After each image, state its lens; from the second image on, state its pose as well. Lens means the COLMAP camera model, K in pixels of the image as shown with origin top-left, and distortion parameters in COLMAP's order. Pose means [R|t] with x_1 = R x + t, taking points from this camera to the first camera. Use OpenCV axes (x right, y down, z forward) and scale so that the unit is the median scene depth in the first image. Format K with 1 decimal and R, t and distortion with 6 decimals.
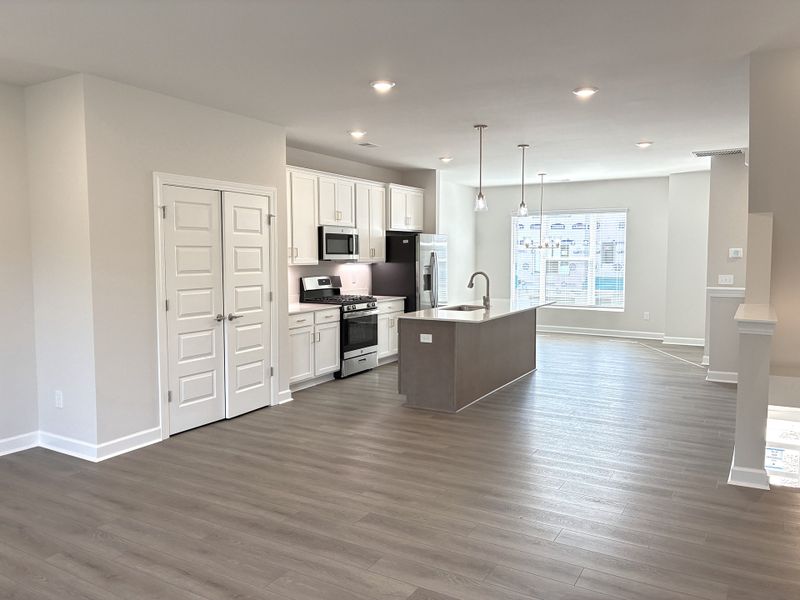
lens RADIAL K [[623.5, 0, 410.2], [0, 623.5, 295.3], [0, 0, 1]] dist [0.096591, -0.109255]
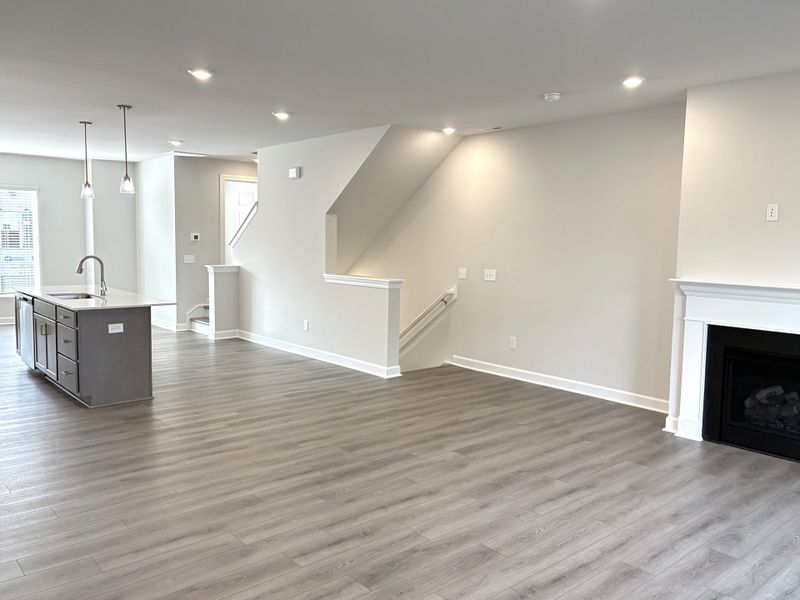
lens RADIAL K [[623.5, 0, 410.2], [0, 623.5, 295.3], [0, 0, 1]] dist [0.096591, -0.109255]
pose [[0.322702, -0.081028, 0.943026, -1.189907], [0.049554, 0.996409, 0.068658, -0.038356], [-0.945203, 0.024575, 0.325558, 0.455311]]
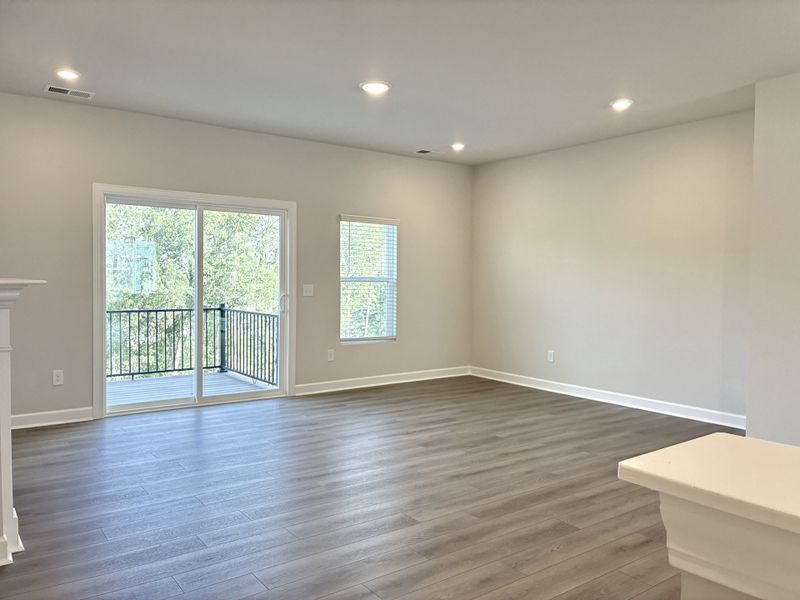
lens RADIAL K [[623.5, 0, 410.2], [0, 623.5, 295.3], [0, 0, 1]] dist [0.096591, -0.109255]
pose [[-0.399490, 0.022018, -0.916473, 0.852883], [-0.077921, 0.995278, 0.057877, -0.015839], [0.913420, 0.094534, -0.395888, 1.114860]]
